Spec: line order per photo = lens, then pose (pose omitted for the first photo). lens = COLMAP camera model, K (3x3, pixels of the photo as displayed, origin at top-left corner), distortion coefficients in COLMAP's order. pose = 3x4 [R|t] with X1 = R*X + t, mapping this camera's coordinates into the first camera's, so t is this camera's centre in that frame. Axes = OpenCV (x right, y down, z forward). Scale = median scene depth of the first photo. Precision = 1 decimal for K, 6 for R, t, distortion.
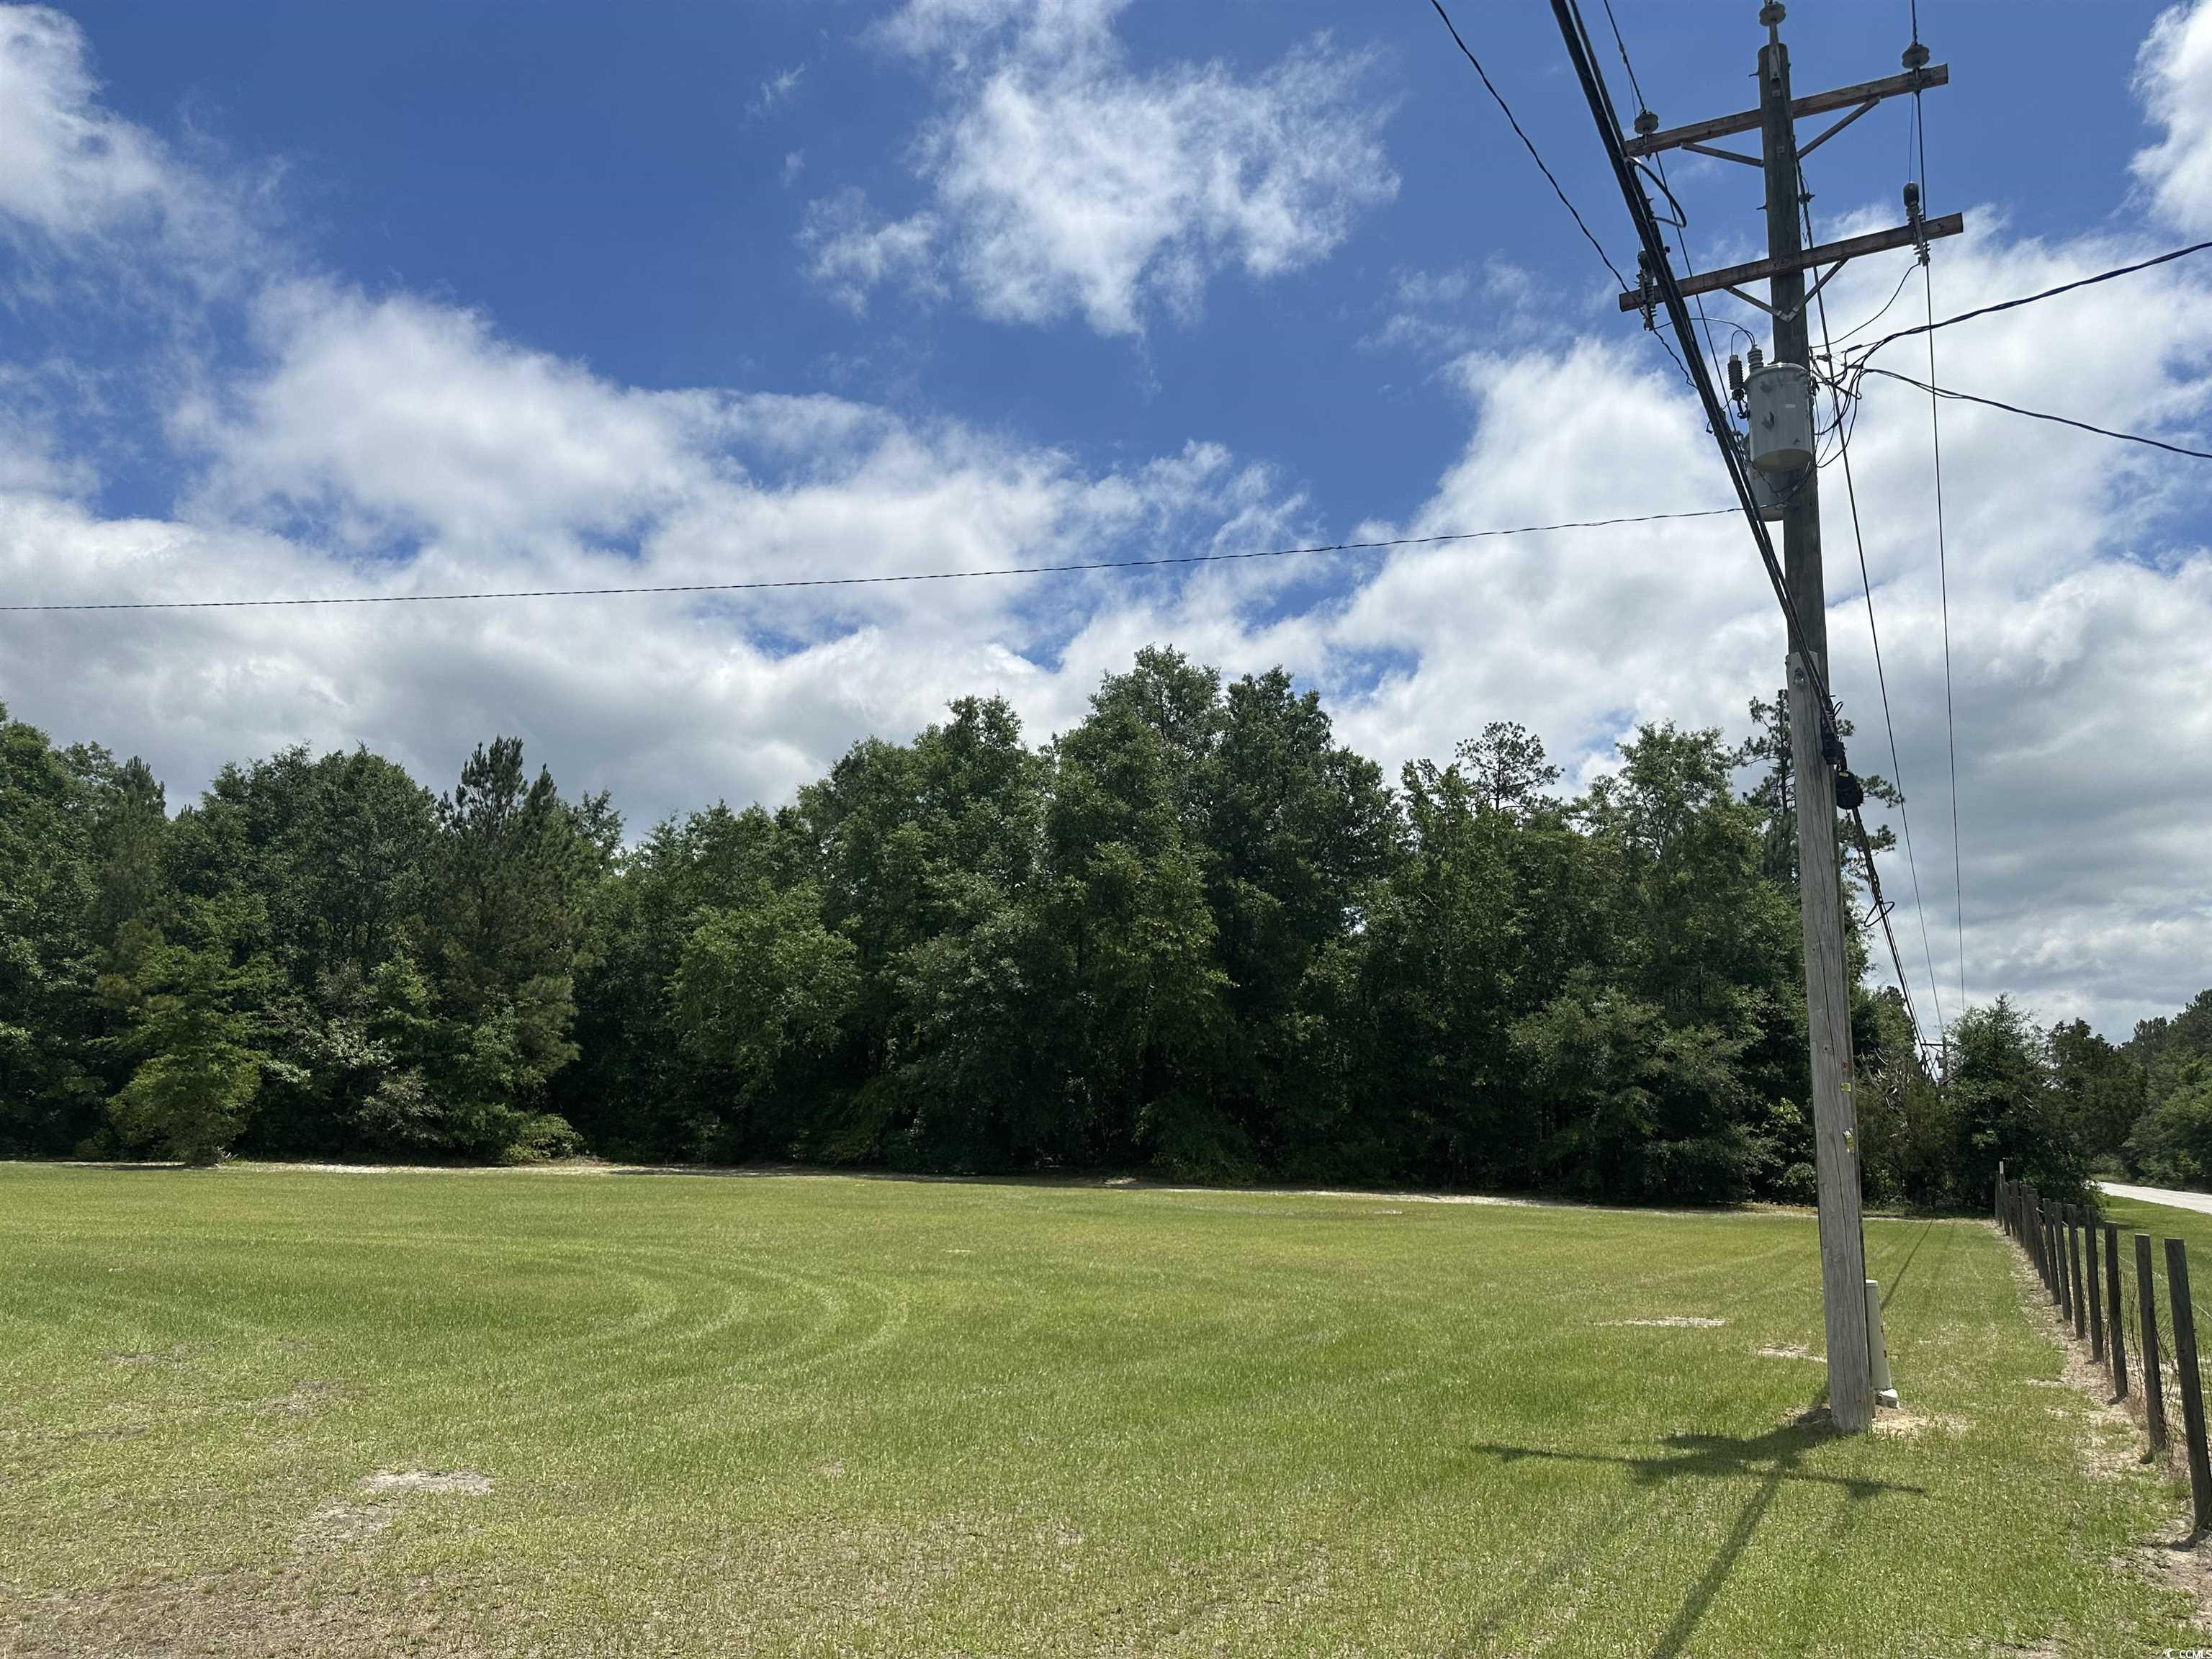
lens RADIAL K [[1551.1, 0, 1106.0], [0, 1551.1, 829.5], [0, 0, 1]] dist [0.006403, -0.000293]
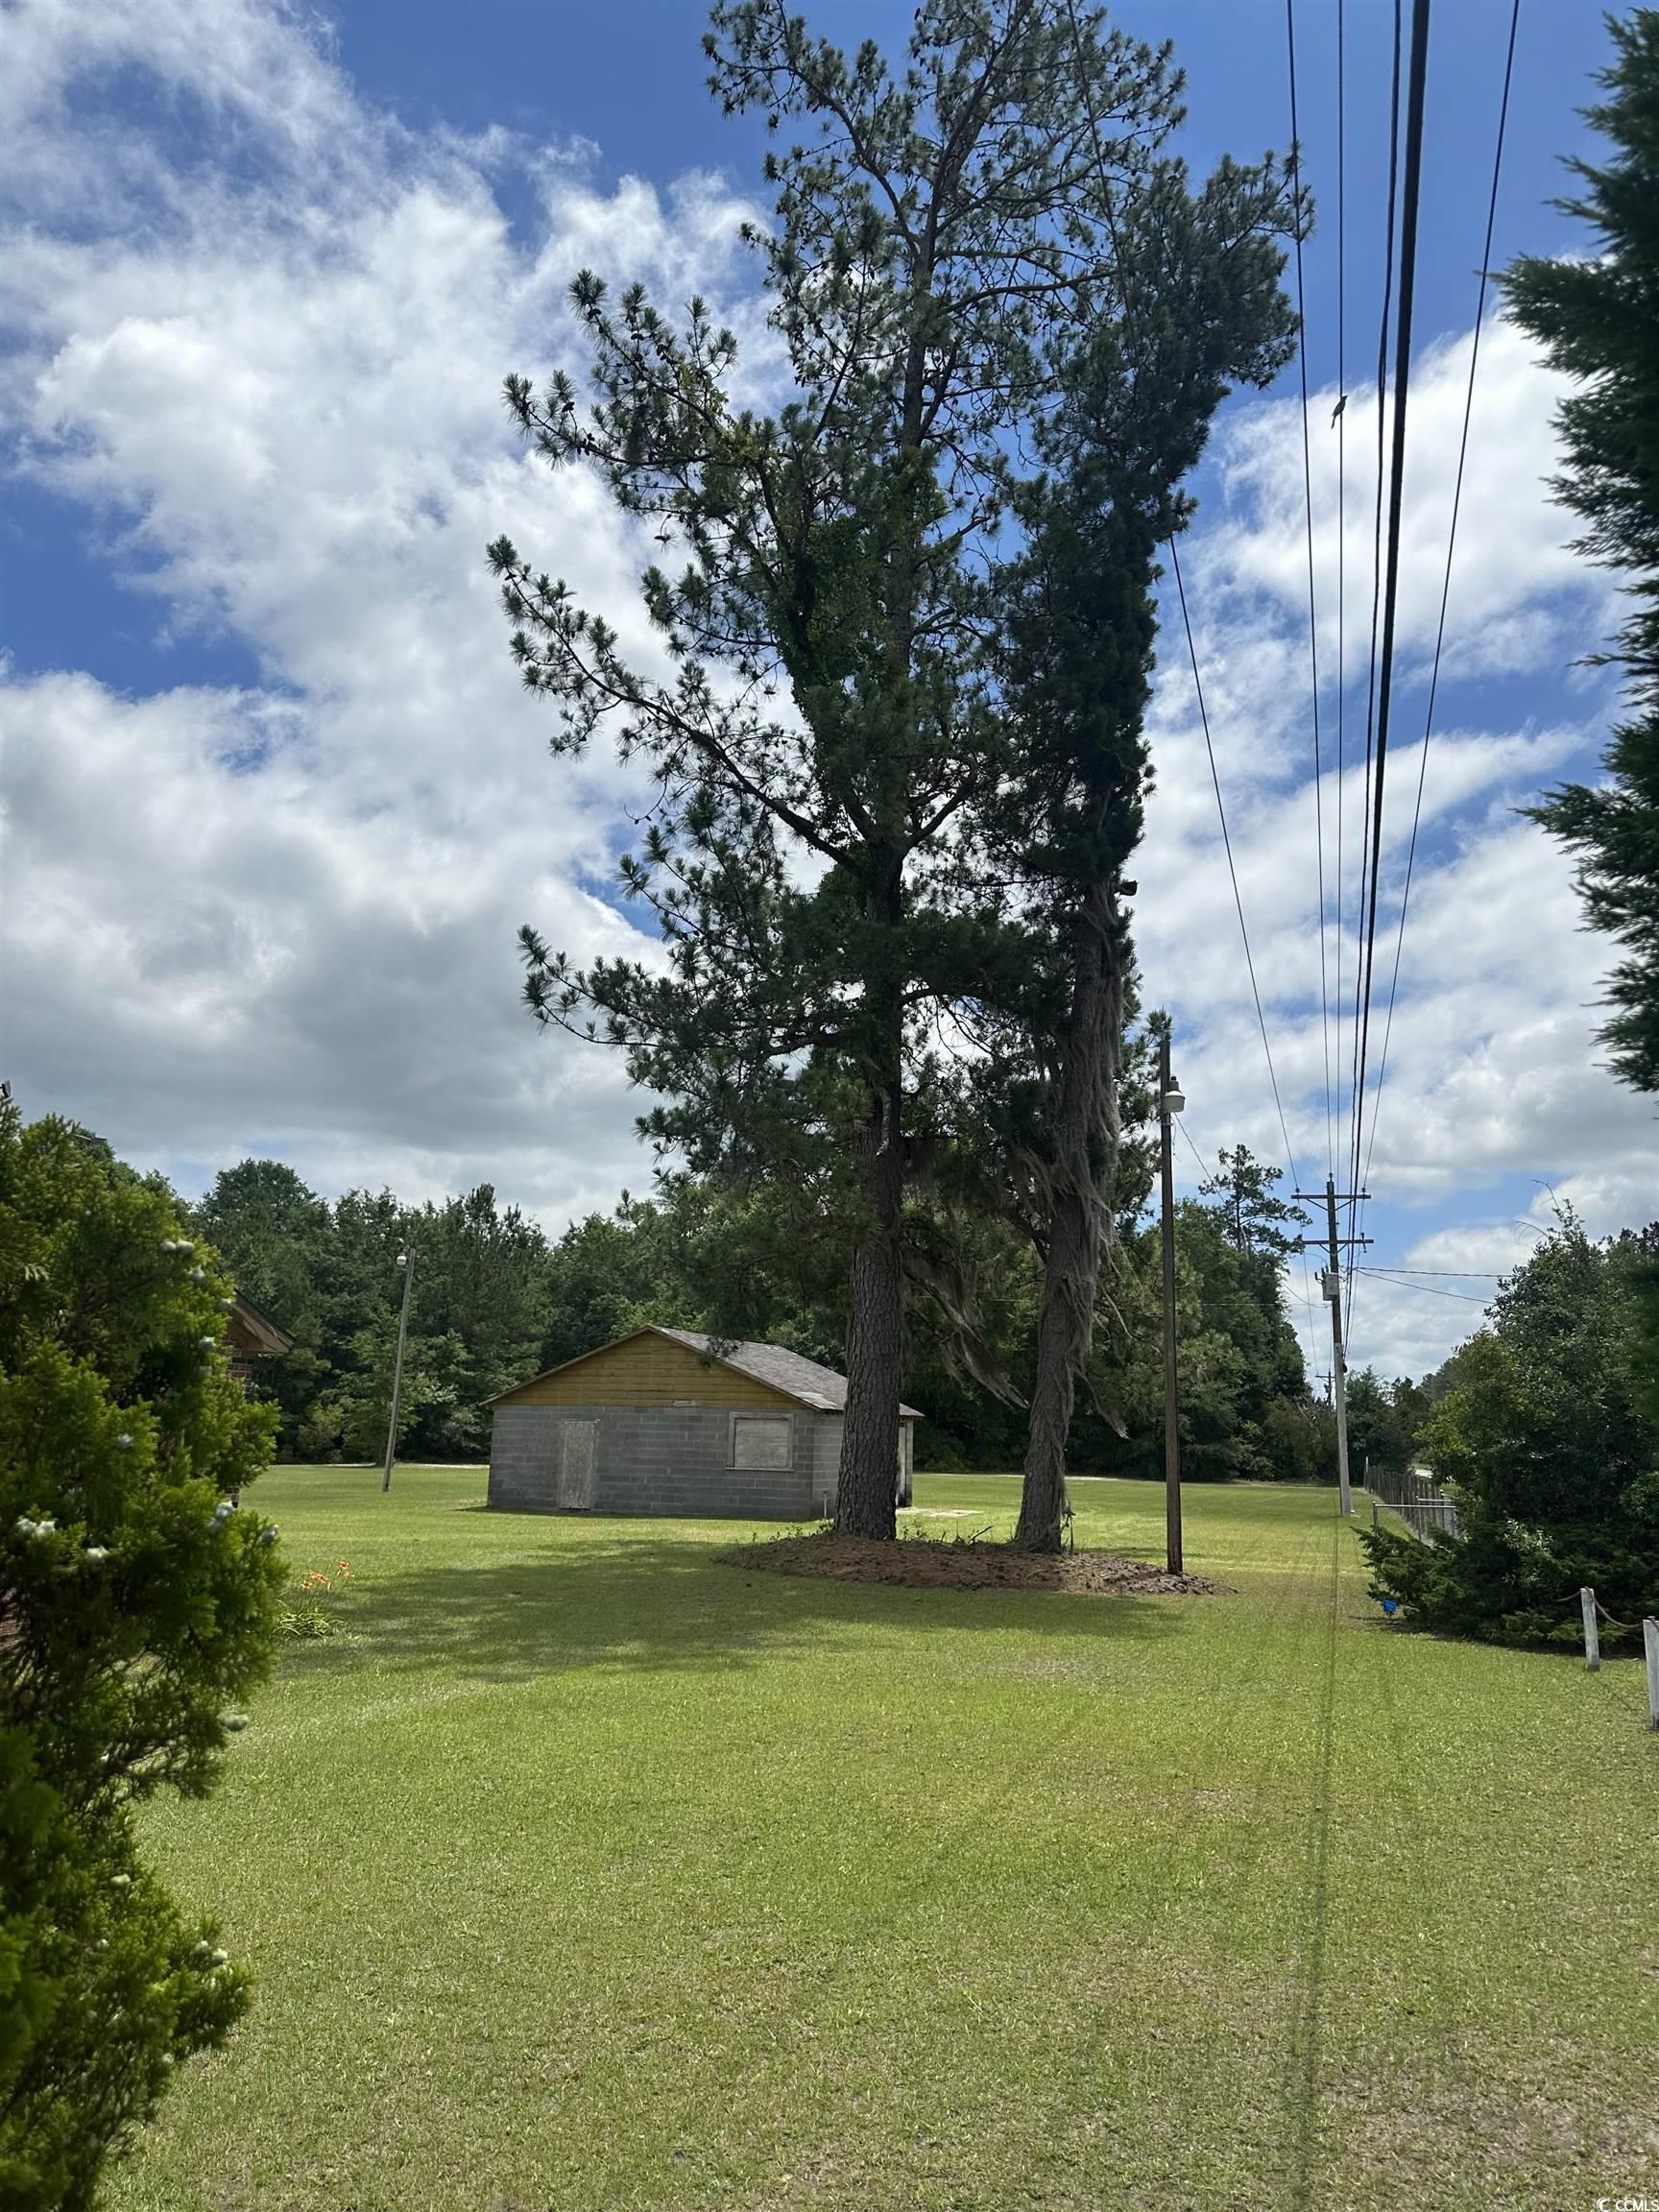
lens RADIAL K [[1551.1, 0, 829.5], [0, 1551.1, 1106.0], [0, 0, 1]] dist [0.006403, -0.000293]
pose [[0.981536, 0.036636, 0.187738, -0.412952], [-0.033199, 0.999219, -0.021423, -0.141223], [-0.188376, 0.014795, 0.981986, -0.699056]]
